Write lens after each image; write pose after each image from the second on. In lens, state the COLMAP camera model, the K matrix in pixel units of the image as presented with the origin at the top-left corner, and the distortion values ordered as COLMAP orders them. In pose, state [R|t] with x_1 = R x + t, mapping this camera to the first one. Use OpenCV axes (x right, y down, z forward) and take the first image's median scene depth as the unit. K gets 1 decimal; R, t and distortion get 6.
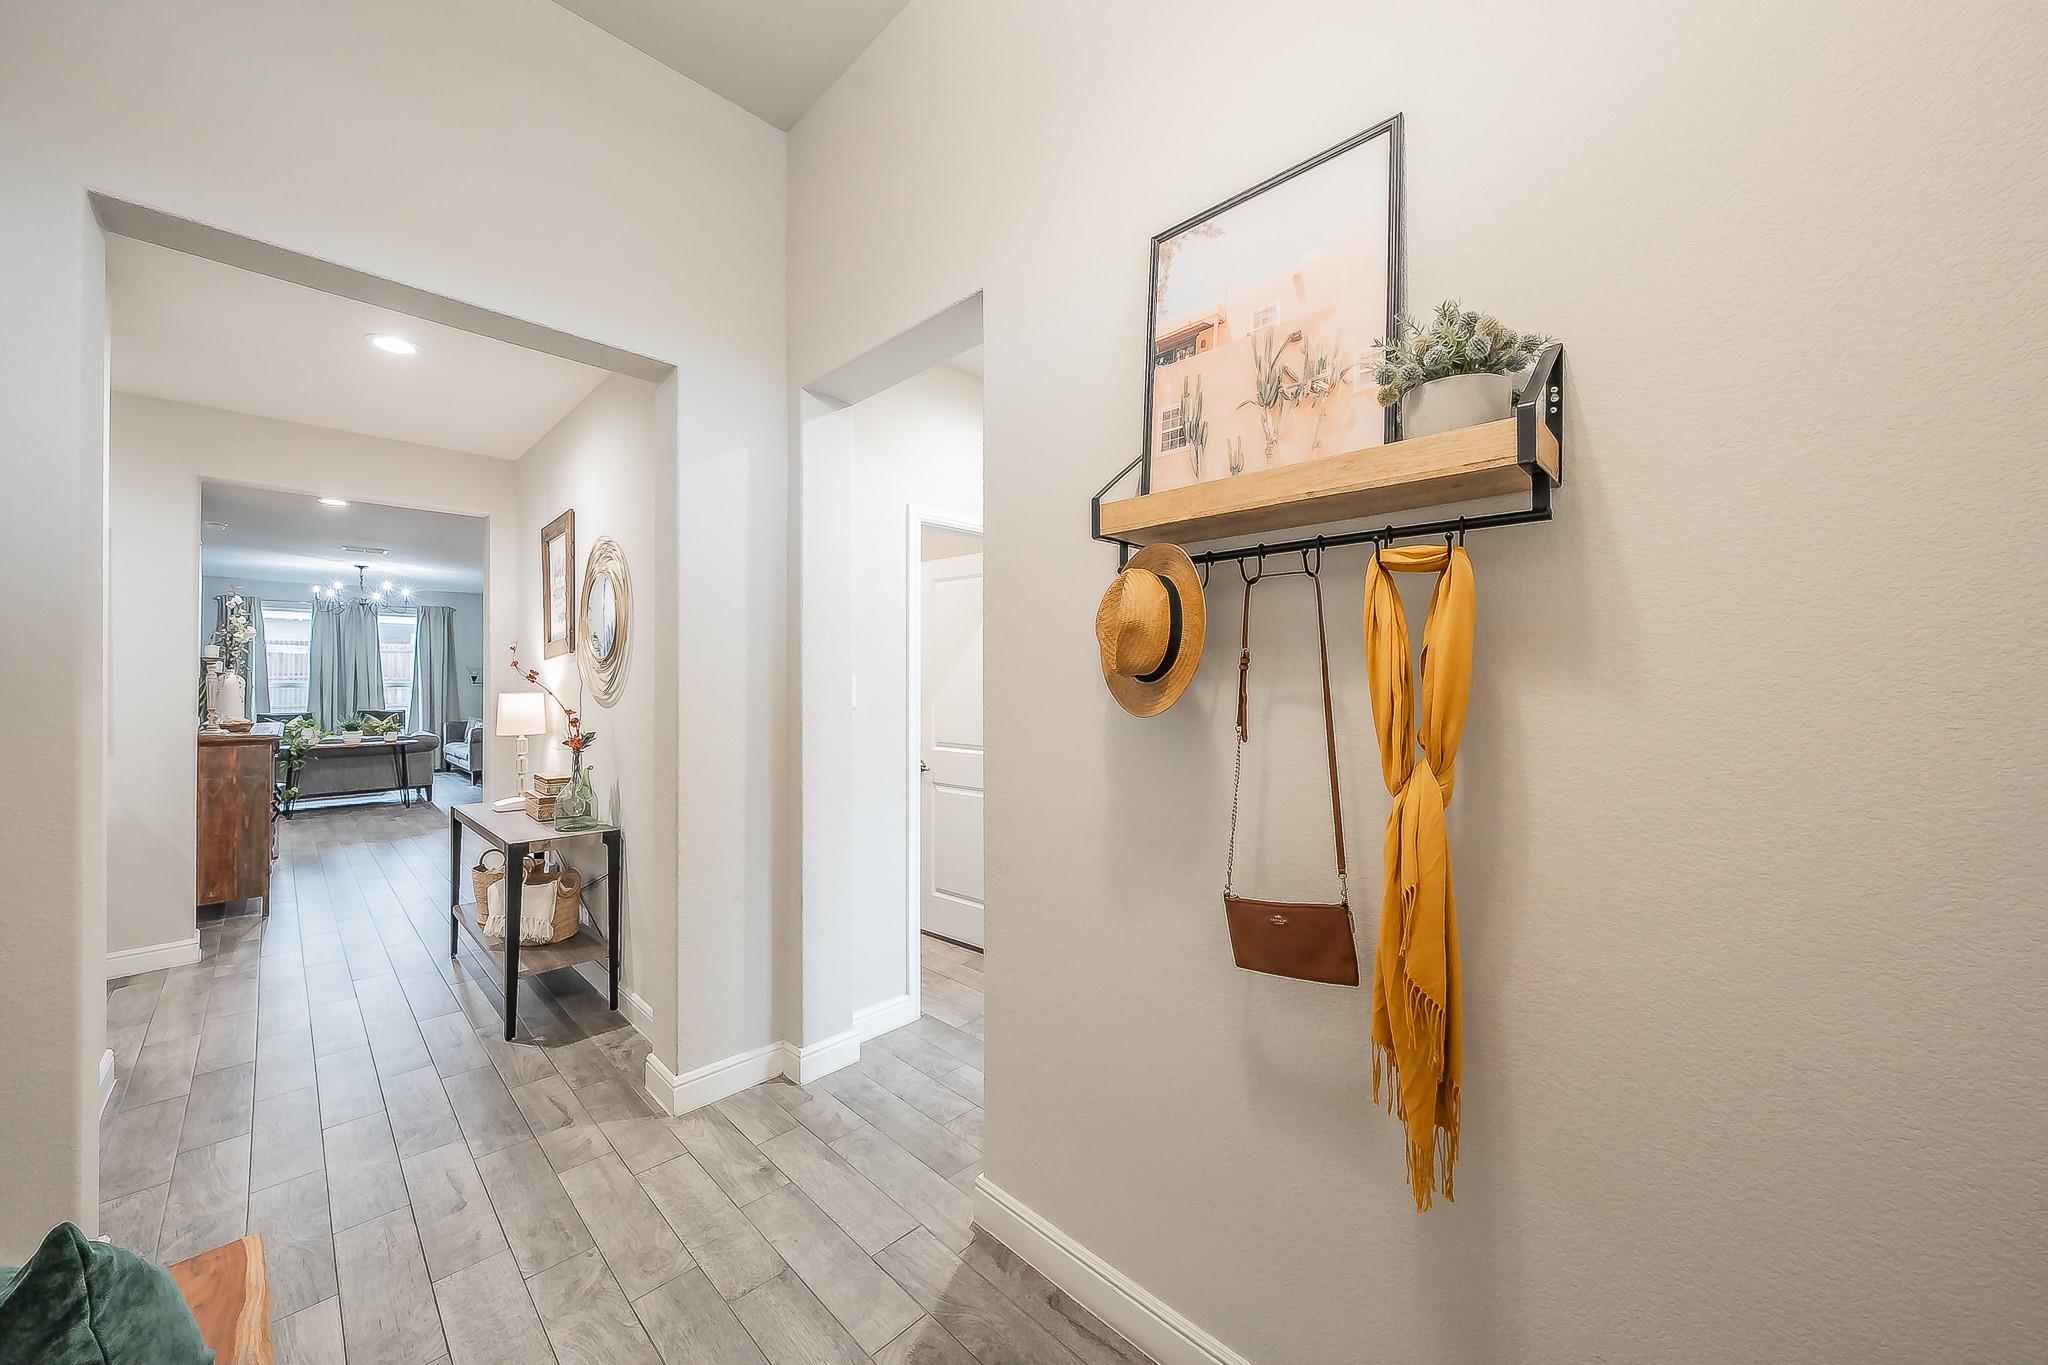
lens RADIAL K [[770.1, 0, 1023.9], [0, 770.1, 682.6], [0, 0, 1]] dist [0.000813, 0.000076]
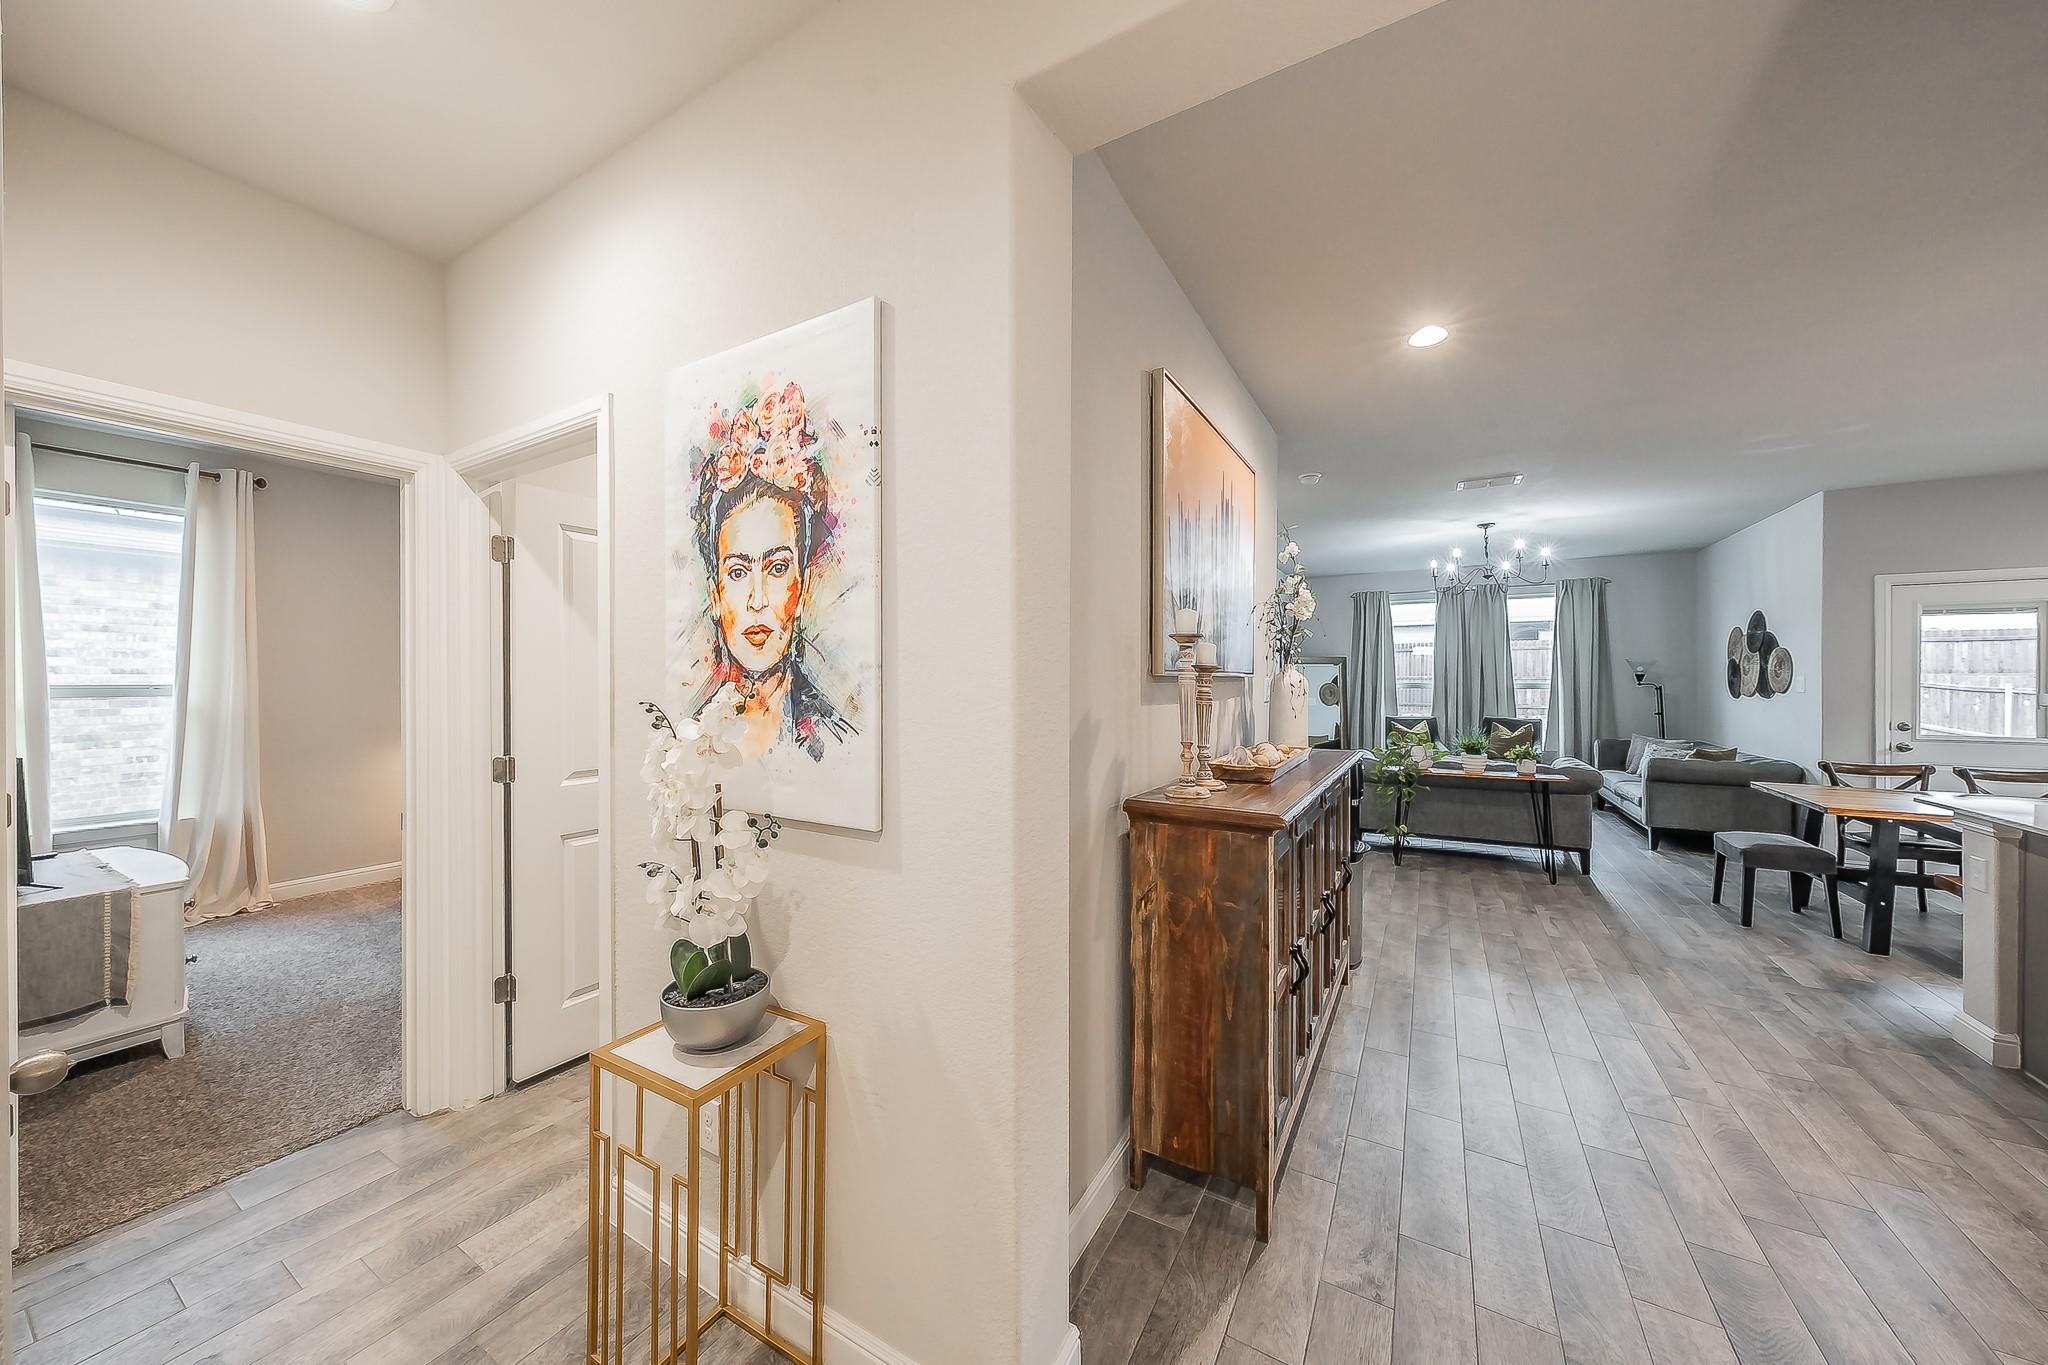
lens RADIAL K [[695.8, 0, 1020.8], [0, 695.8, 681.2], [0, 0, 1]] dist [0.000490, 0.000018]
pose [[0.260366, -0.001935, -0.965508, -0.345754], [0.001182, 0.999998, -0.001685, -0.001644], [0.965509, -0.000703, 0.260368, 0.411553]]
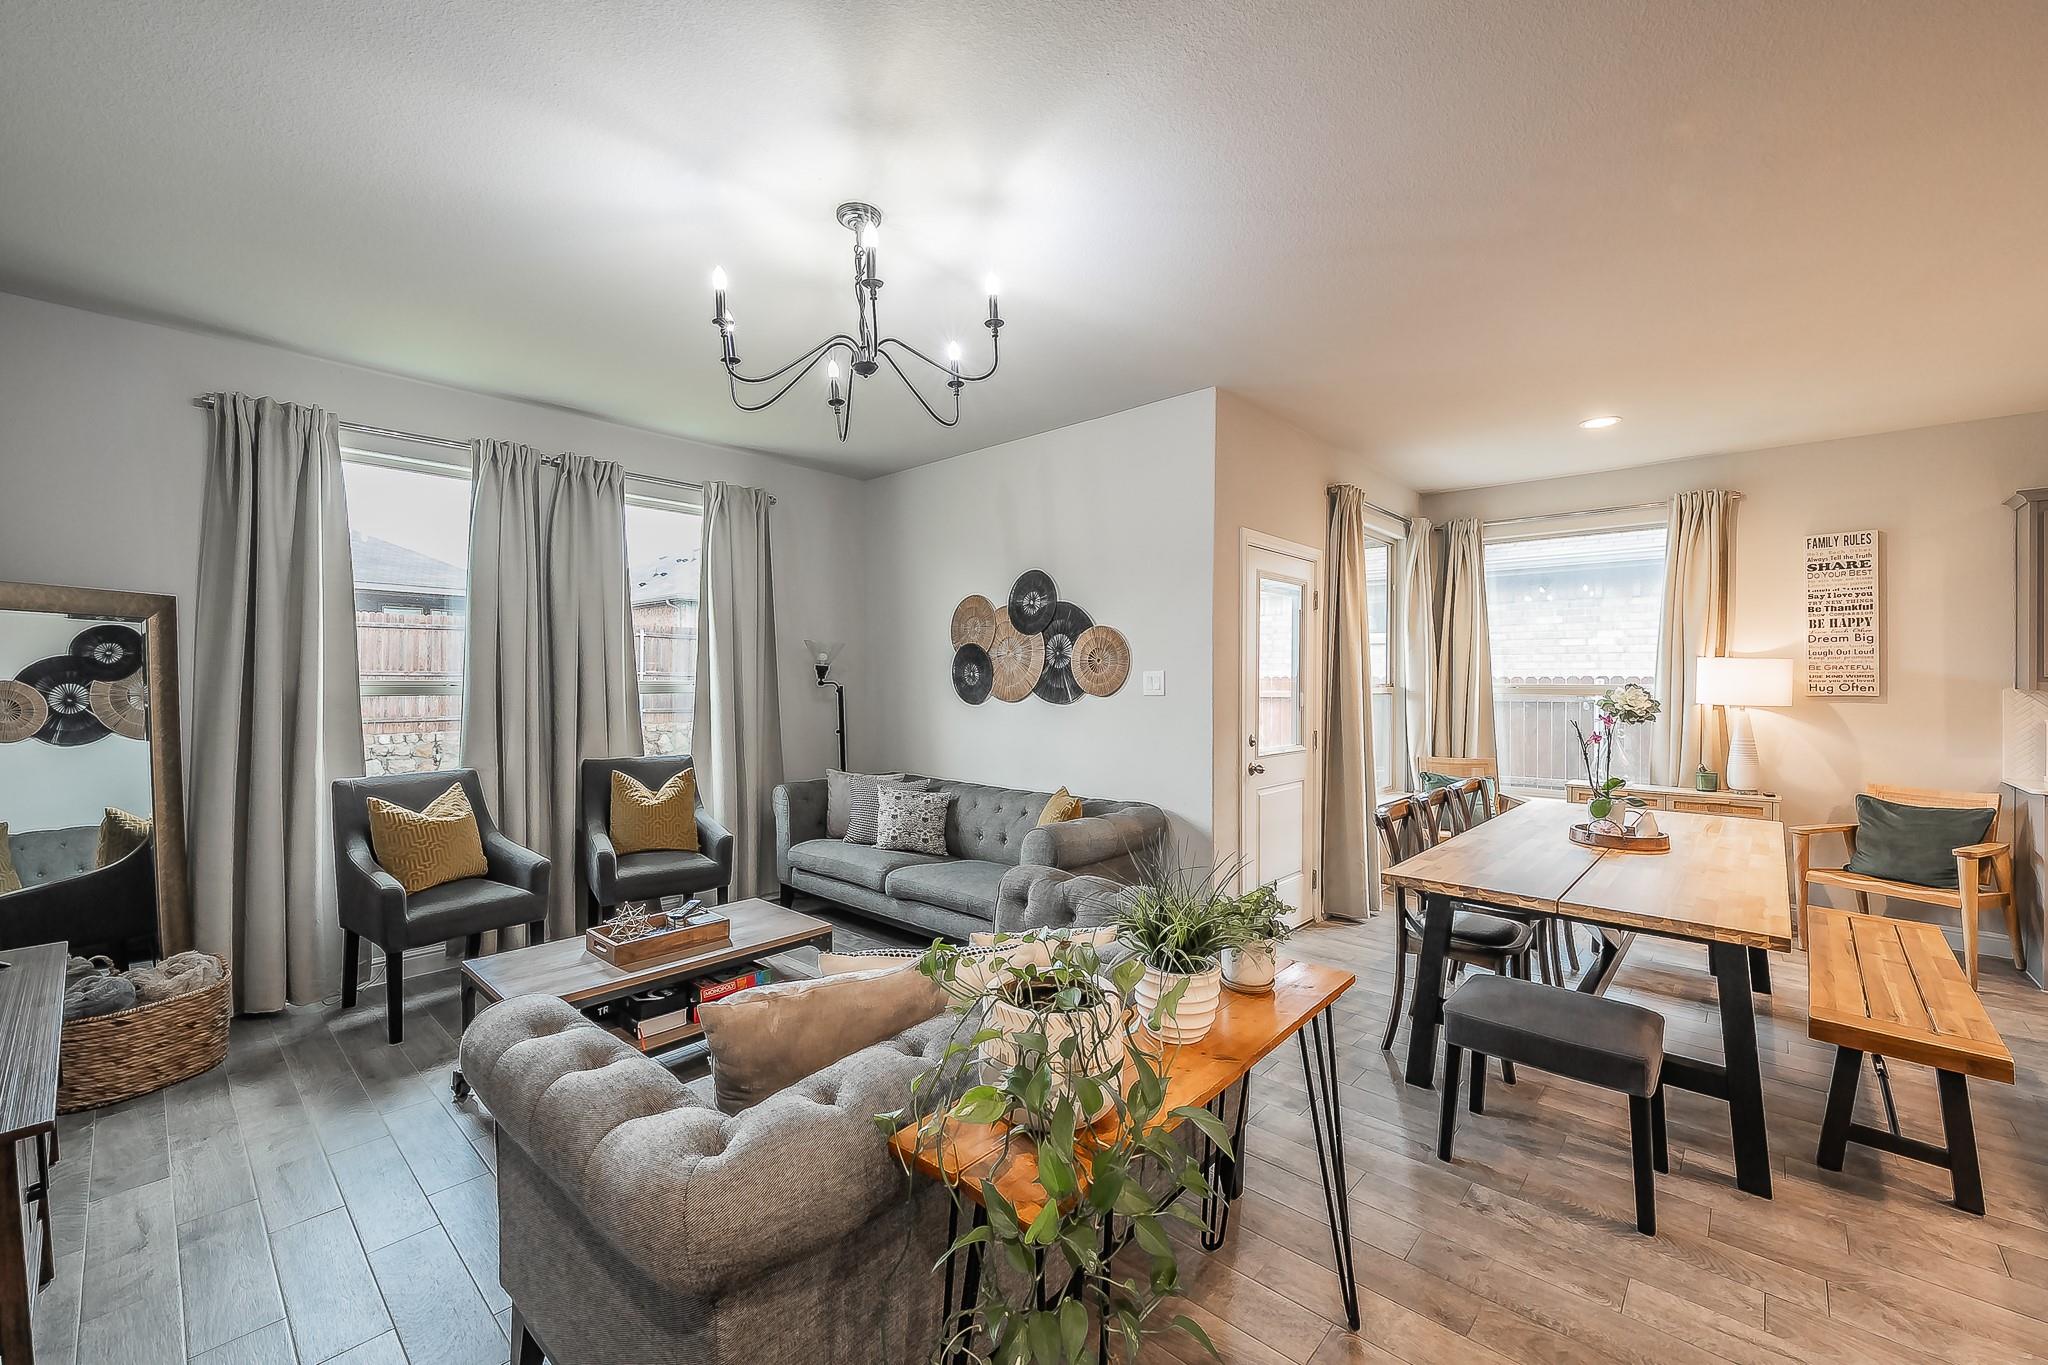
lens RADIAL K [[844.2, 0, 1019.8], [0, 844.2, 683.9], [0, 0, 1]] dist [-0.002823, -0.000159]
pose [[0.998989, -0.000160, 0.044956, -0.836030], [0.000031, 0.999996, 0.002878, 0.000664], [-0.044956, -0.002874, 0.998985, 0.744769]]
